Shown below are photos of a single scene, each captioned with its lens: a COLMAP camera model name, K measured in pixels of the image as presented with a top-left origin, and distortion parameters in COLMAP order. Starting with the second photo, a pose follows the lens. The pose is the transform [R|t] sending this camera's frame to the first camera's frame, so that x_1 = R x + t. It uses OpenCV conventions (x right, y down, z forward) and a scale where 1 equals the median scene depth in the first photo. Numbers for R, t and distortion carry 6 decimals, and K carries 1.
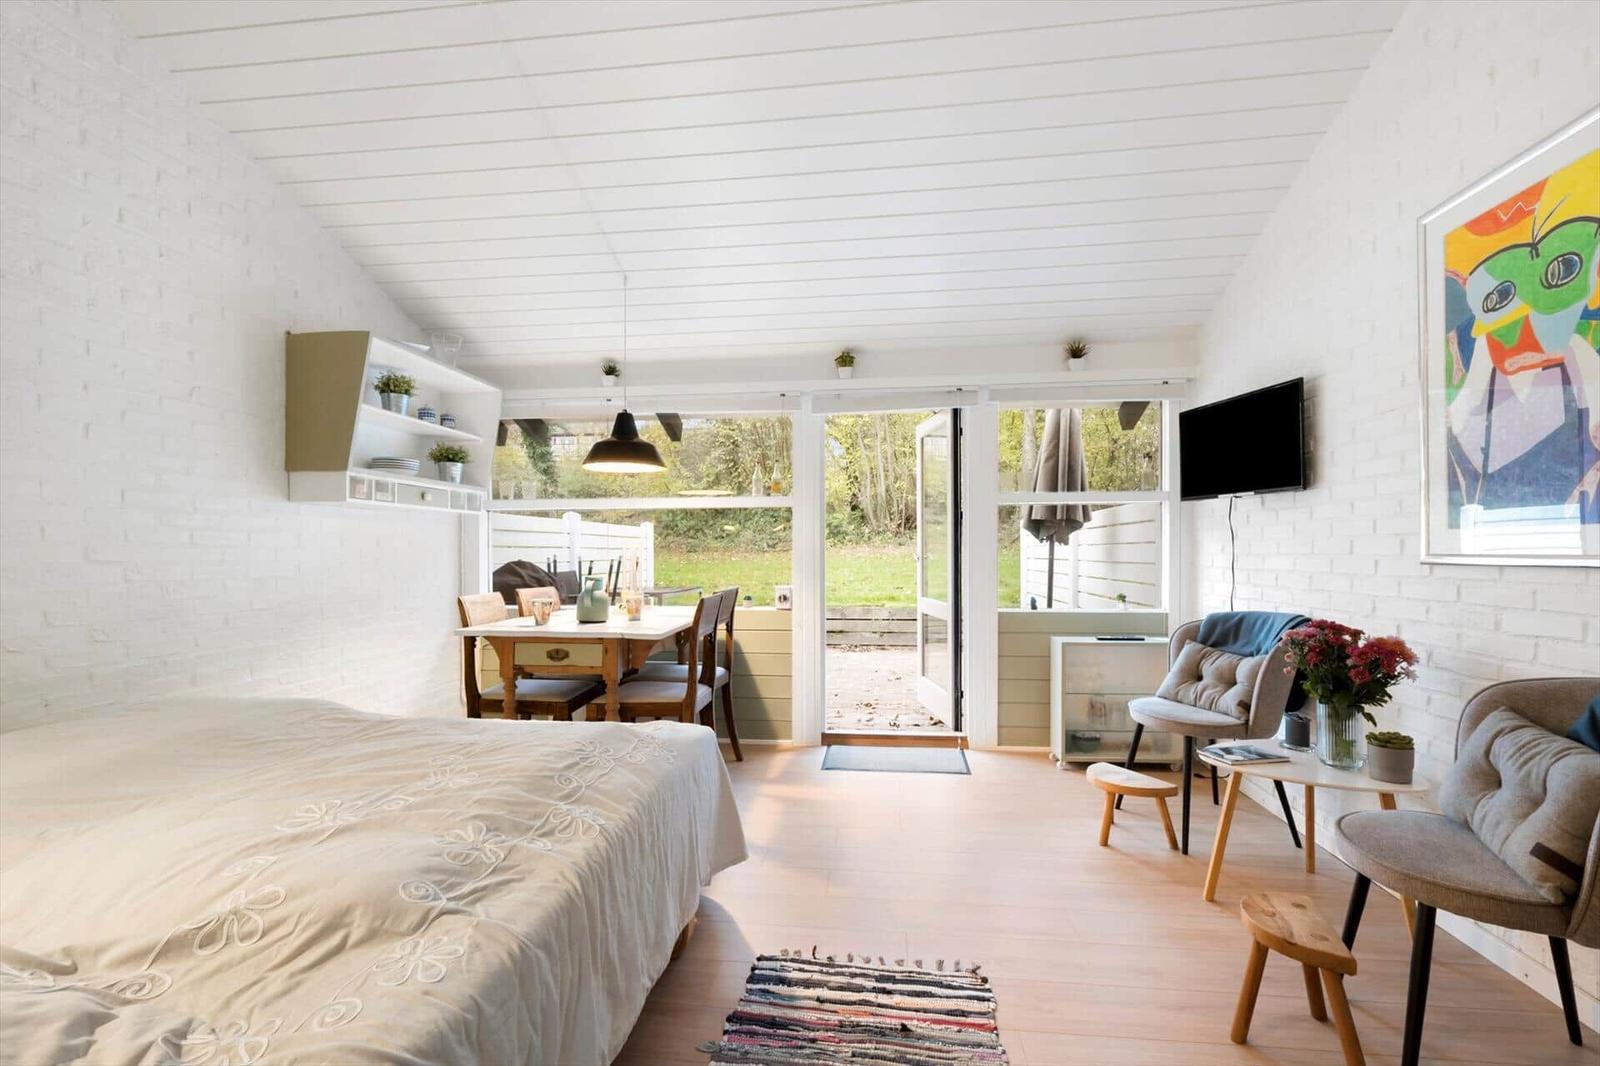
lens RADIAL K [[696.1, 0, 802.3], [0, 696.1, 562.4], [0, 0, 1]] dist [-0.008367, -0.000435]
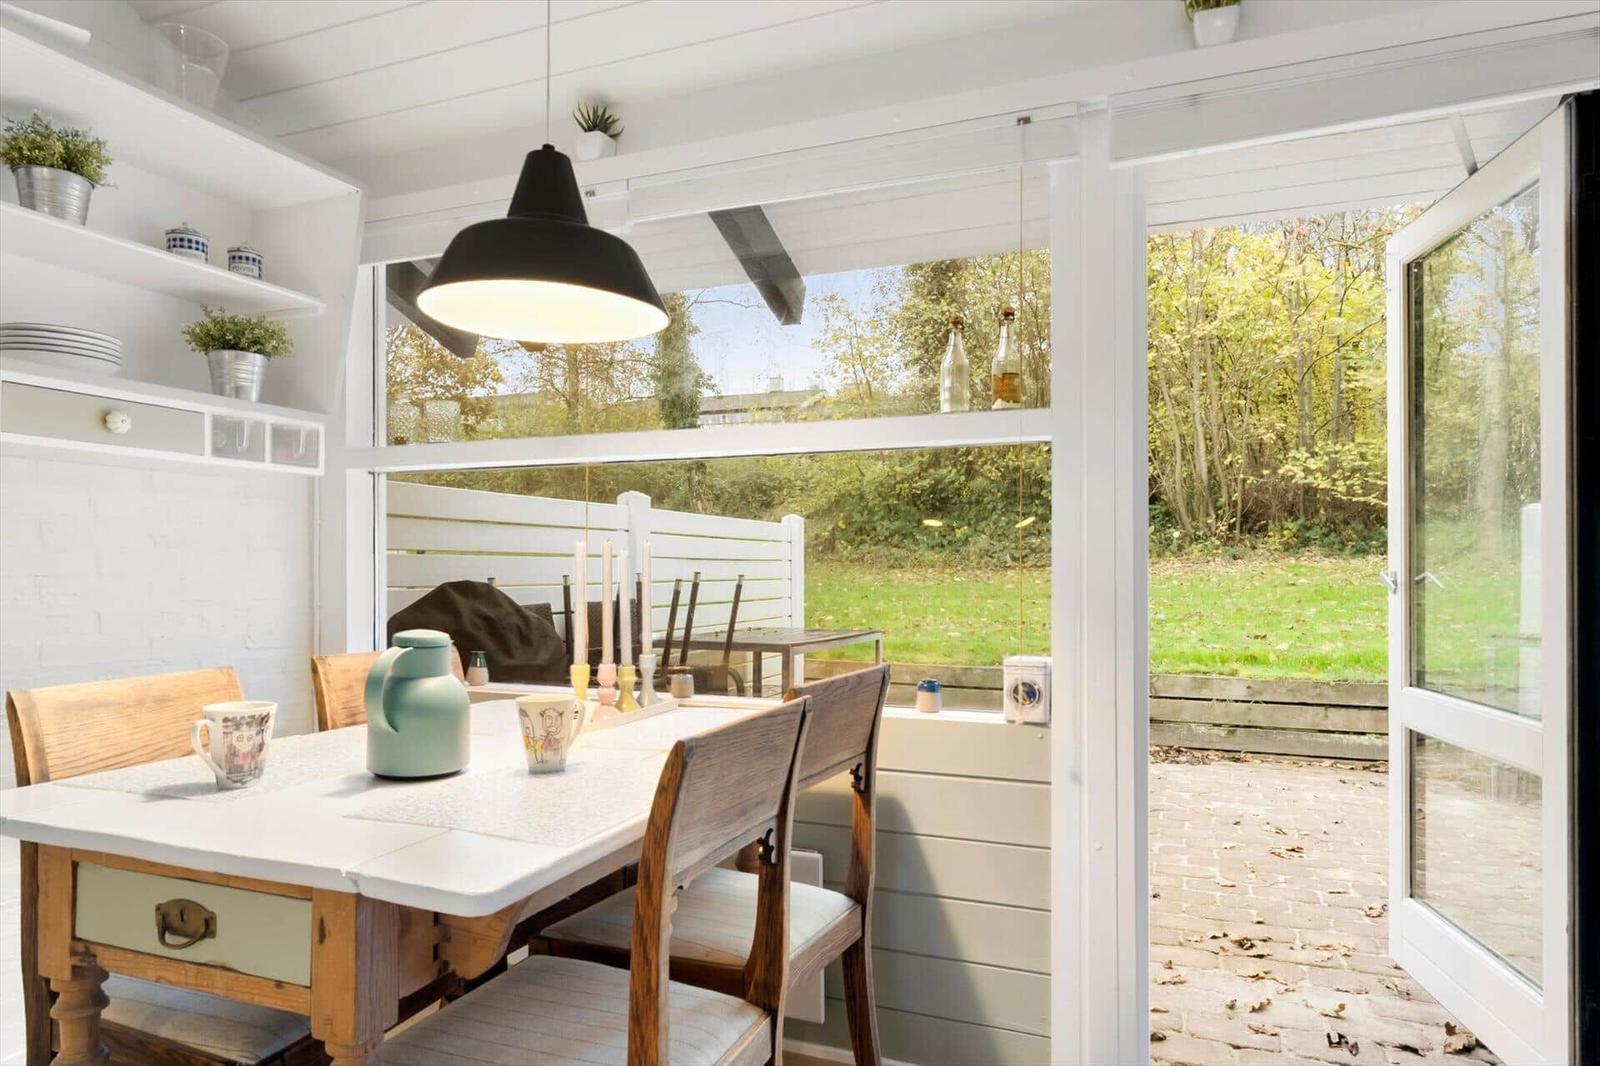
lens RADIAL K [[1014.8, 0, 795.5], [0, 1014.8, 553.4], [0, 0, 1]] dist [-0.000697, 0.000119]
pose [[0.965885, 0.001448, -0.258966, -0.007085], [-0.009188, 0.999546, -0.028683, -0.004053], [0.258807, 0.030084, 0.965460, 0.487297]]
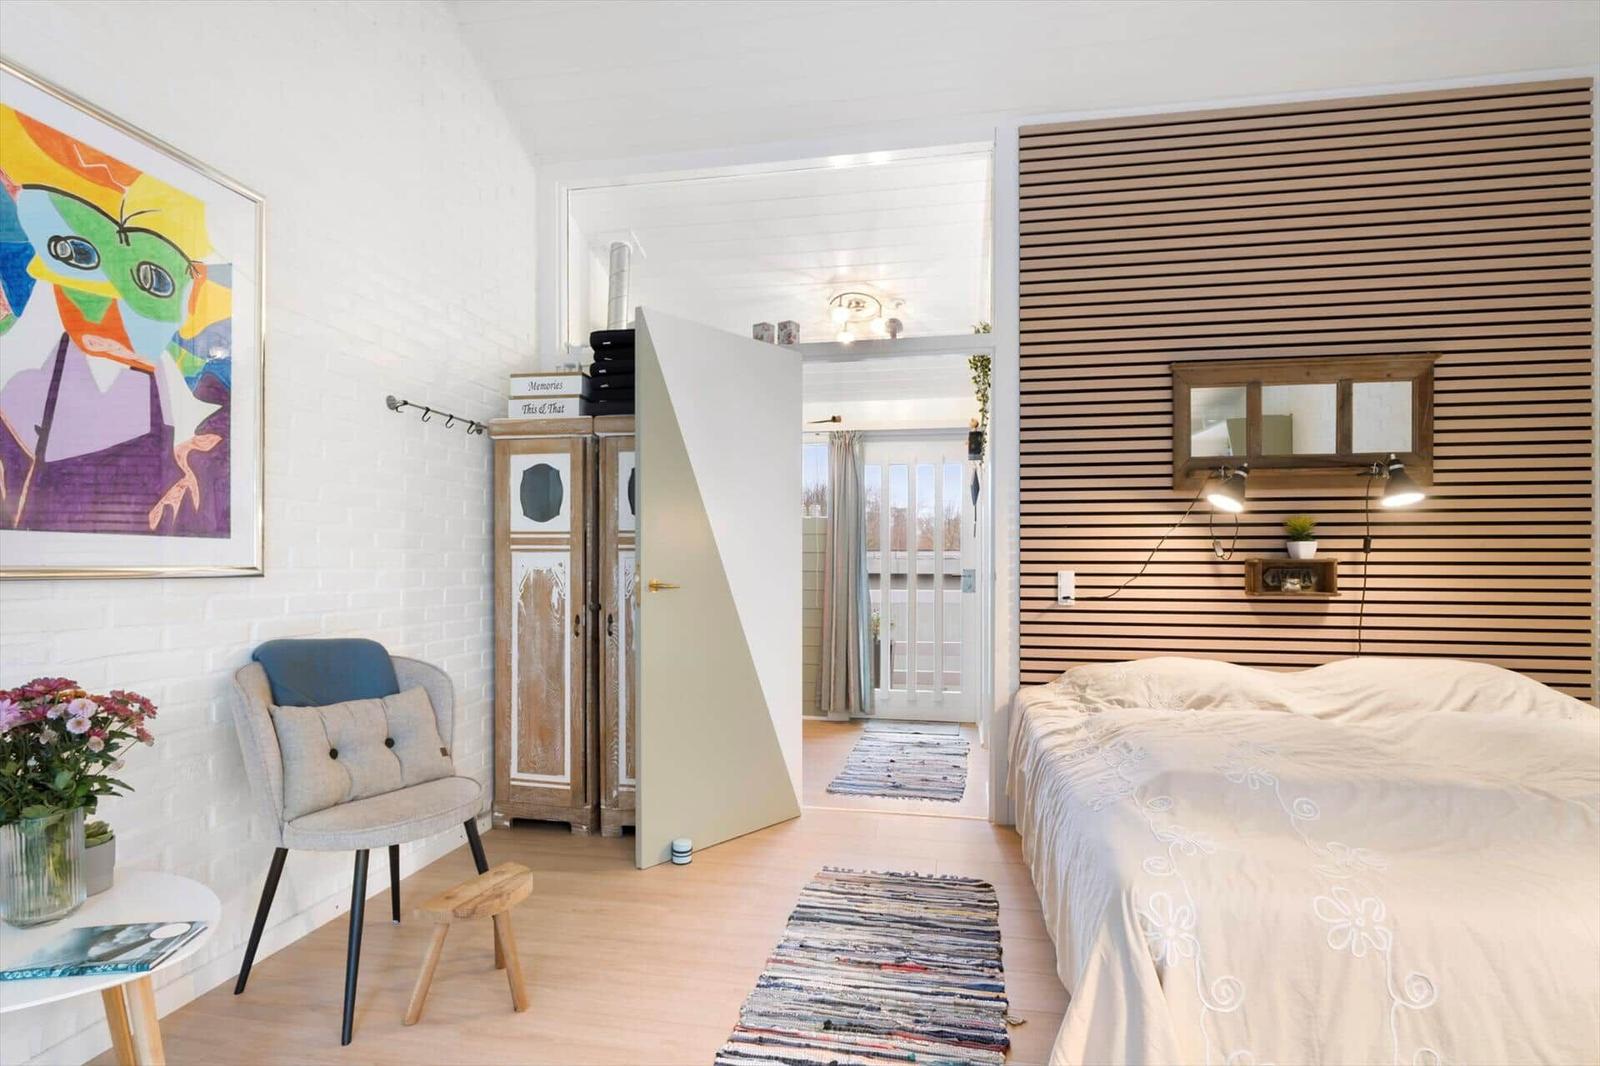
lens RADIAL K [[803.0, 0, 799.4], [0, 803.0, 570.9], [0, 0, 1]] dist [-0.007834, -0.000688]
pose [[-0.997161, 0.005461, 0.075104, 0.040069], [0.006973, 0.999778, 0.019882, -0.009089], [-0.074979, 0.020349, -0.996978, 0.898810]]
